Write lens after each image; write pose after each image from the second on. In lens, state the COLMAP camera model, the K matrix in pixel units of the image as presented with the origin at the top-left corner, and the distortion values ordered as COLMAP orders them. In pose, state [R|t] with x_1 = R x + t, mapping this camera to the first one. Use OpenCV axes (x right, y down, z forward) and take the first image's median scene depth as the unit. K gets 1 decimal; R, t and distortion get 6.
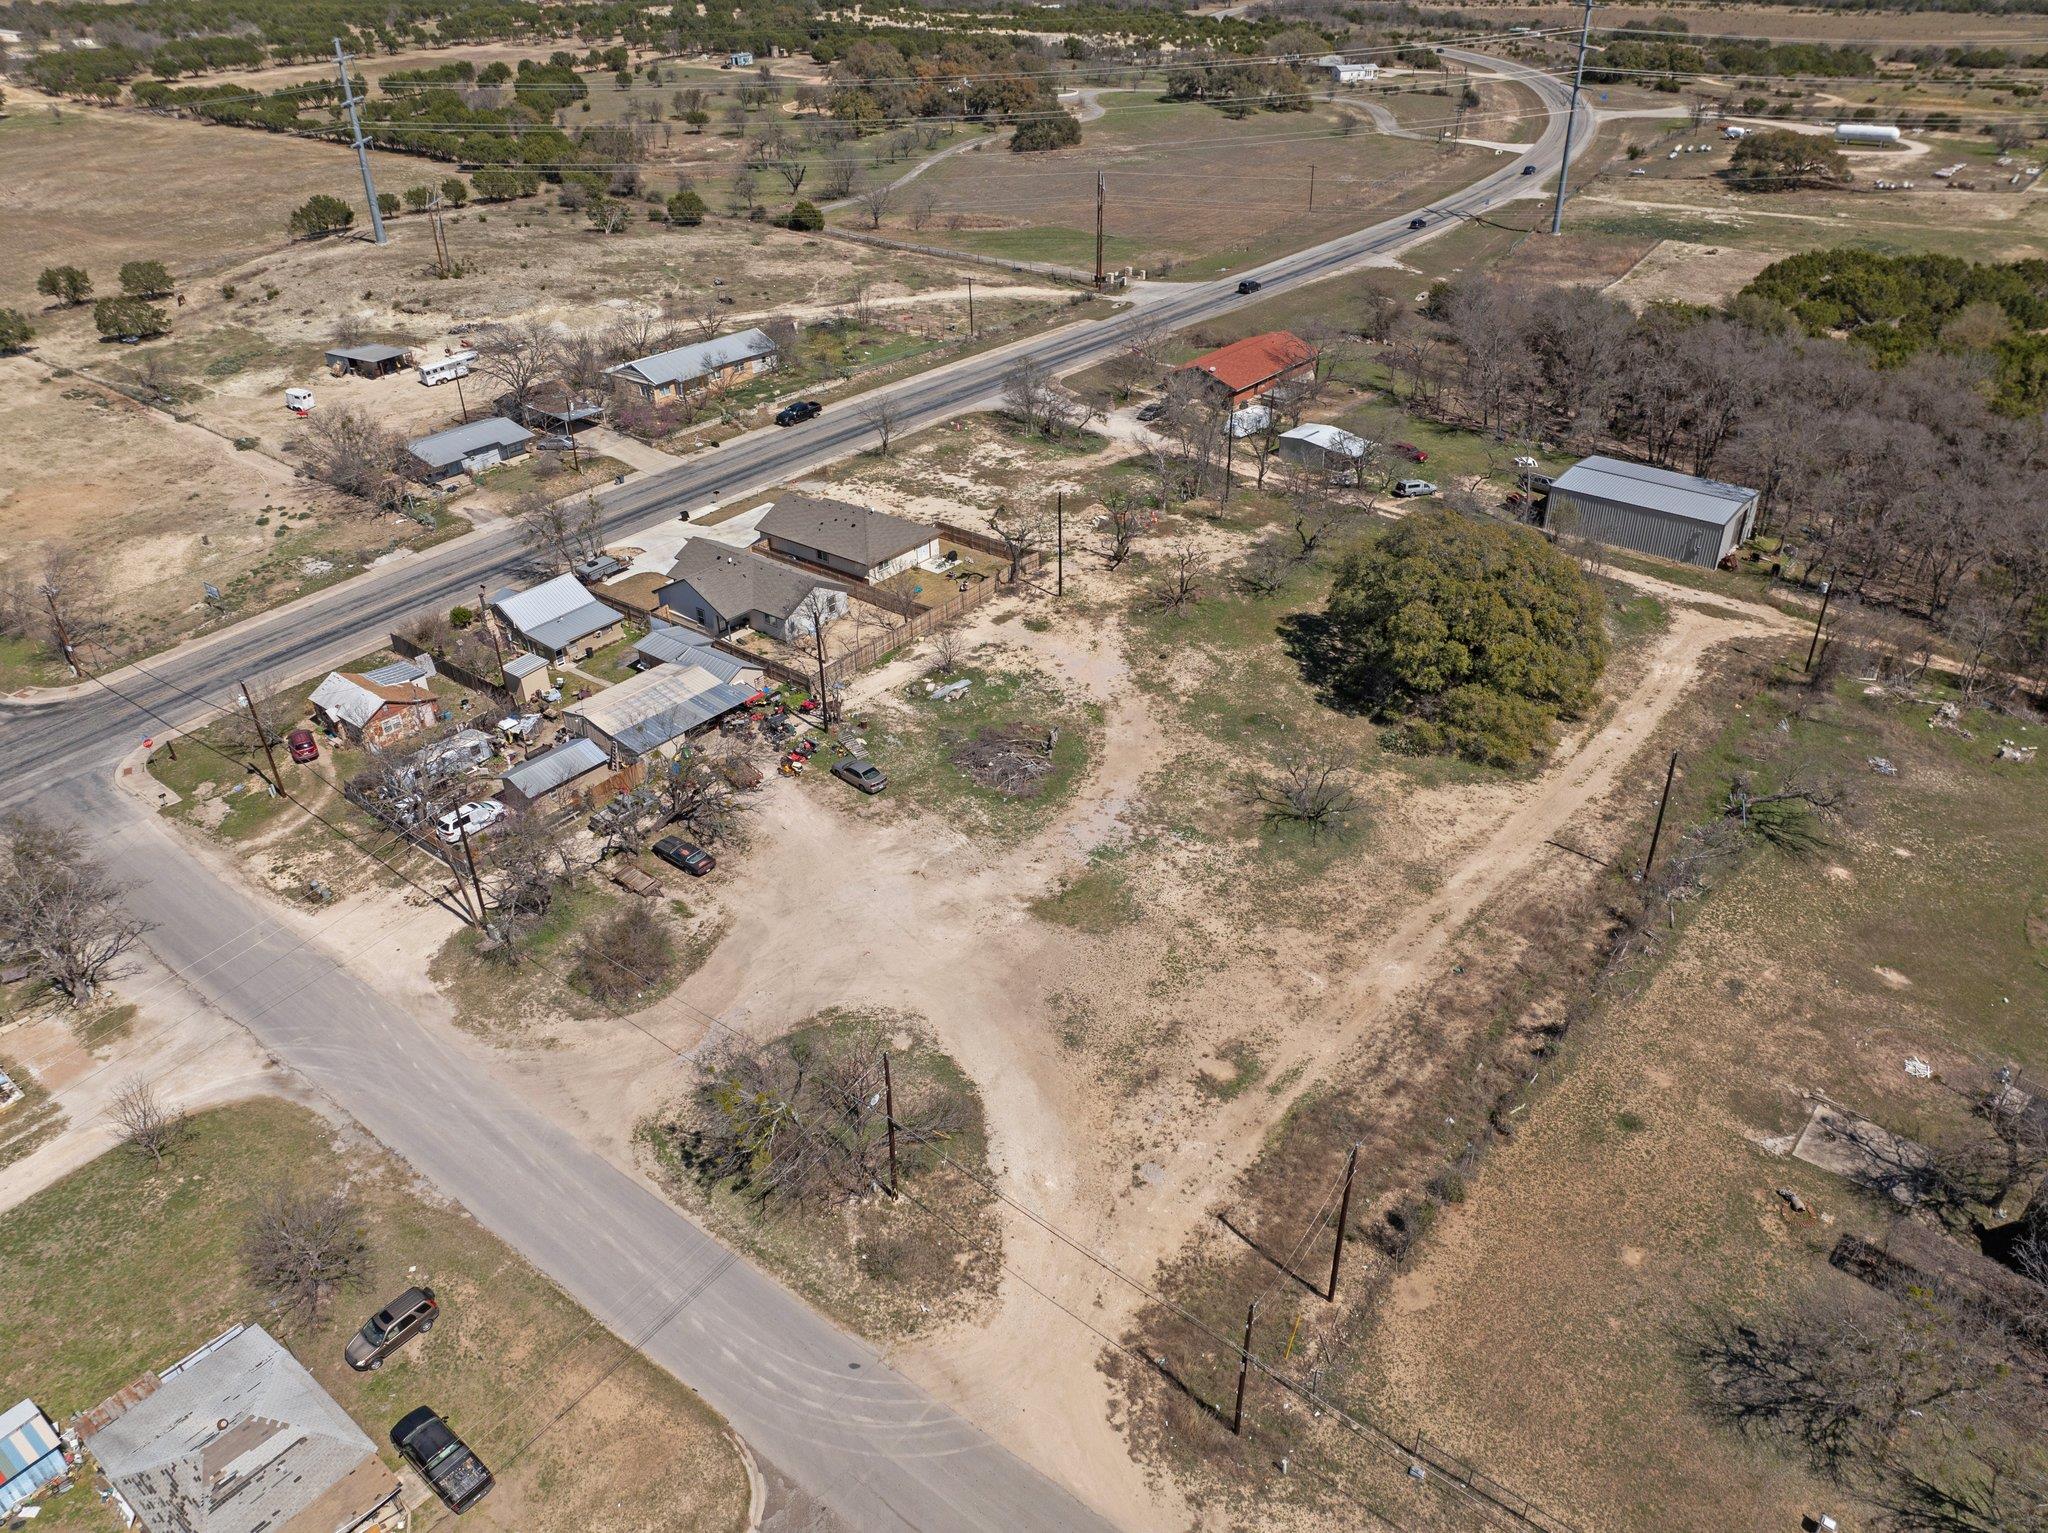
lens RADIAL K [[1425.6, 0, 1028.5], [0, 1425.6, 792.3], [0, 0, 1]] dist [-0.033338, -0.004934]
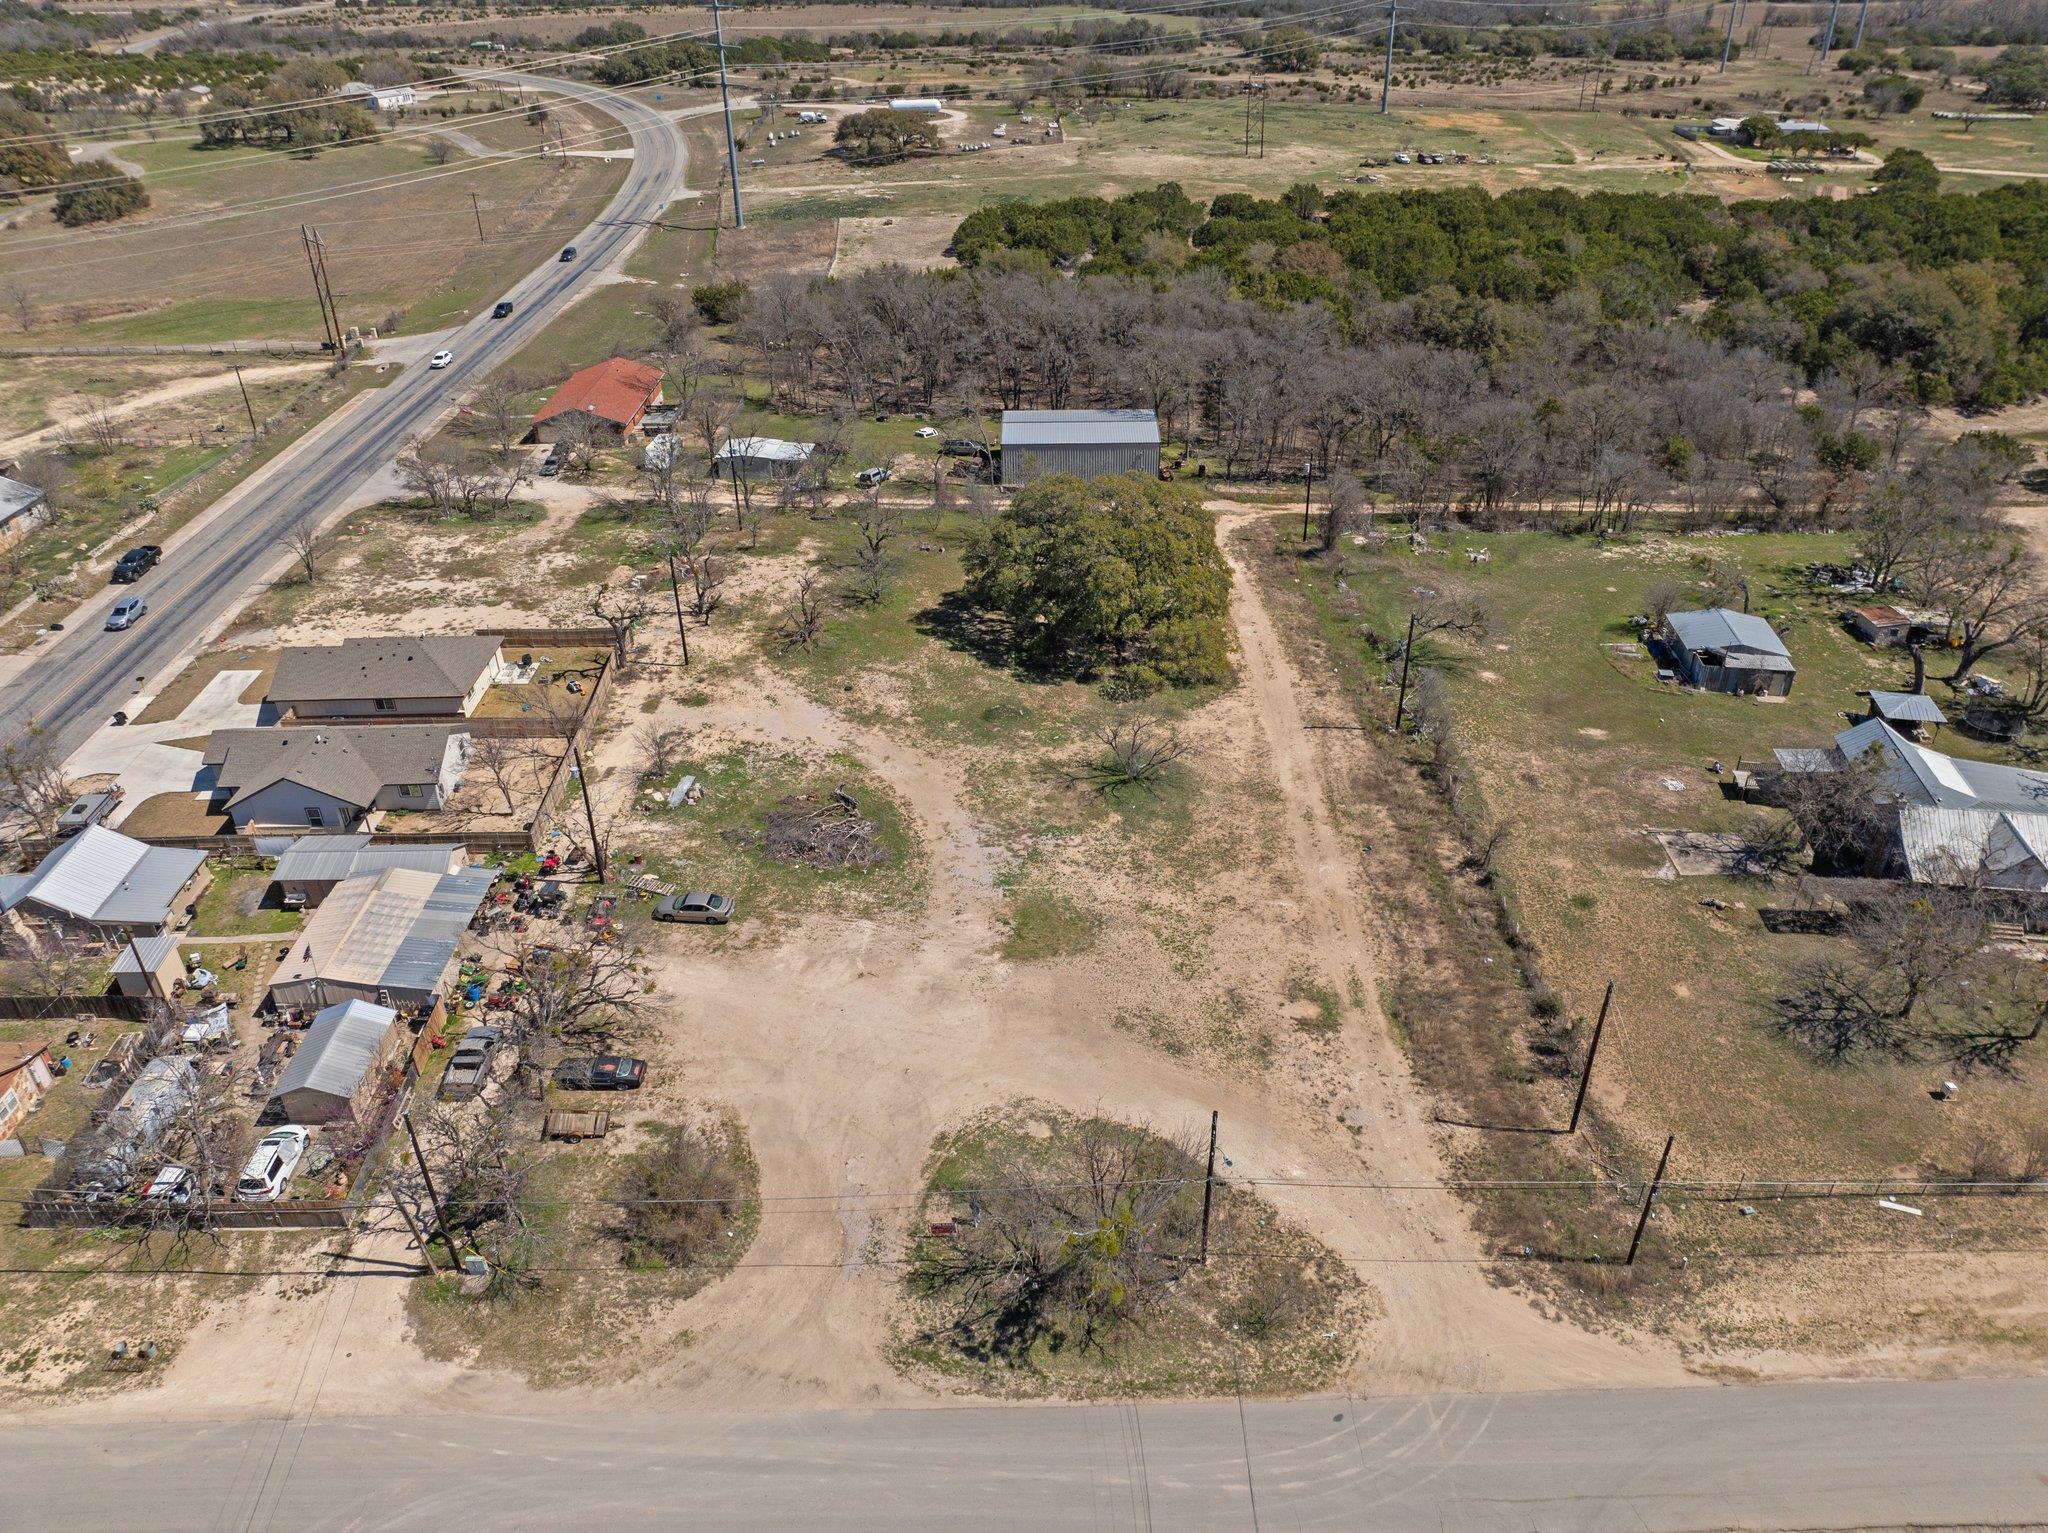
lens RADIAL K [[1425.6, 0, 1028.5], [0, 1425.6, 792.3], [0, 0, 1]] dist [-0.033338, -0.004934]
pose [[0.776343, -0.333507, 0.534850, -0.344021], [0.337564, 0.936594, 0.094035, -0.078687], [-0.532298, 0.107543, 0.839698, 0.140871]]
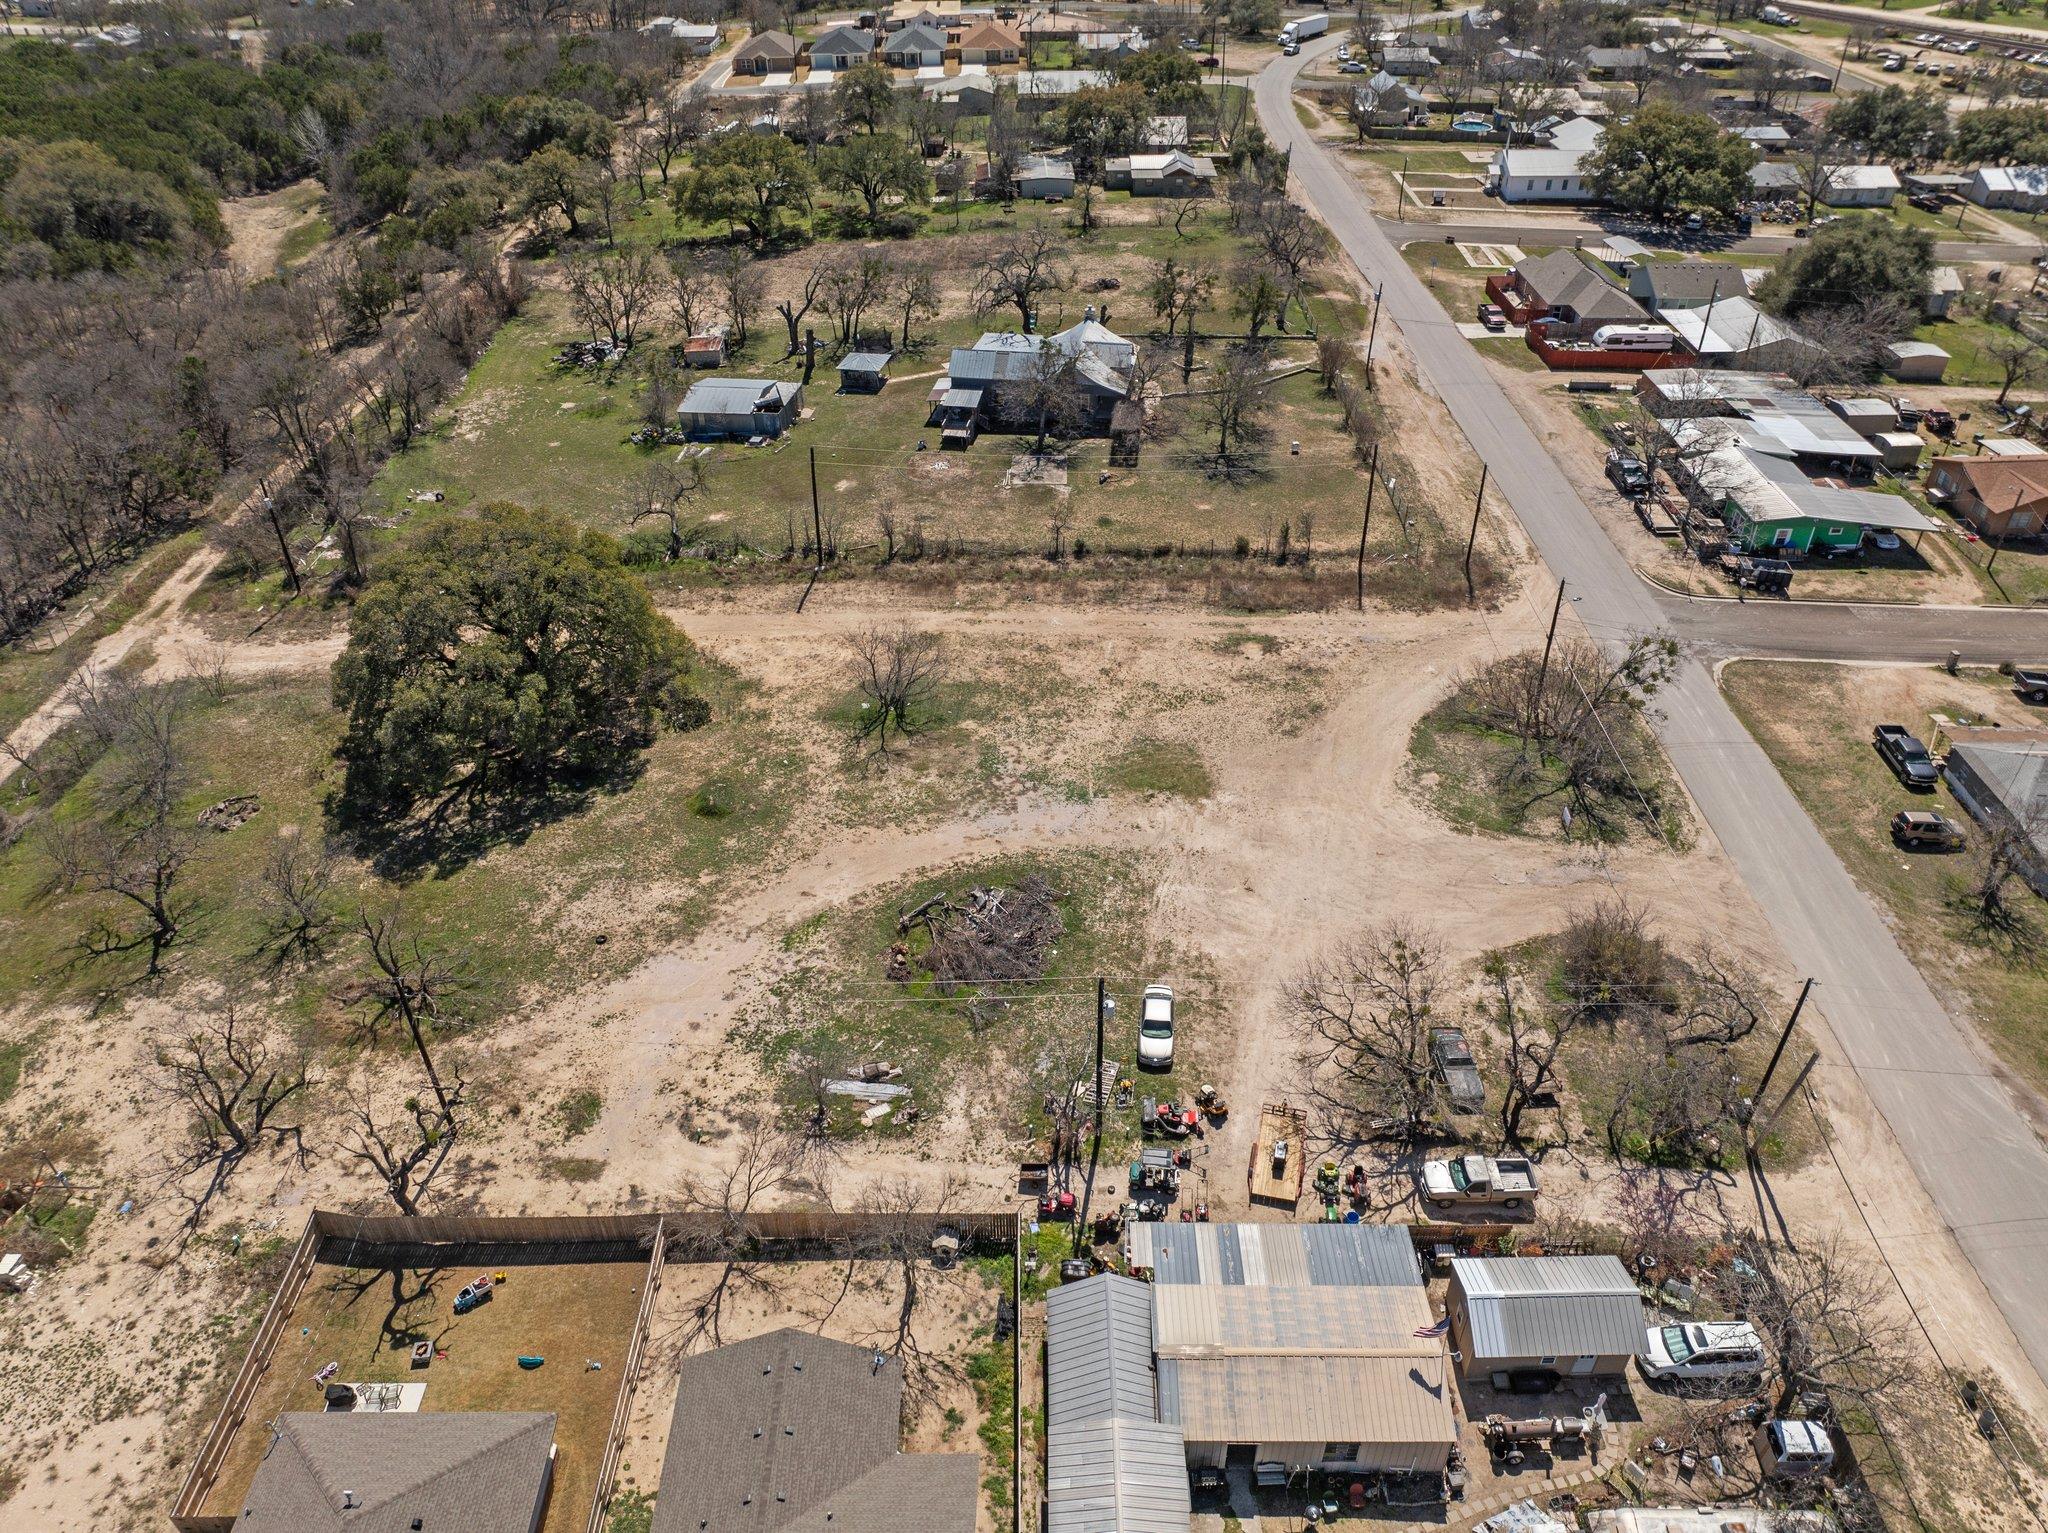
lens RADIAL K [[1441.0, 0, 1024.0], [0, 1441.0, 766.5], [0, 0, 1]] dist [-0.039470, 0.013349]
pose [[-0.620744, -0.450568, 0.641611, -0.401939], [0.434499, 0.483493, 0.759898, -0.539063], [-0.652600, 0.750482, -0.104354, 0.880609]]
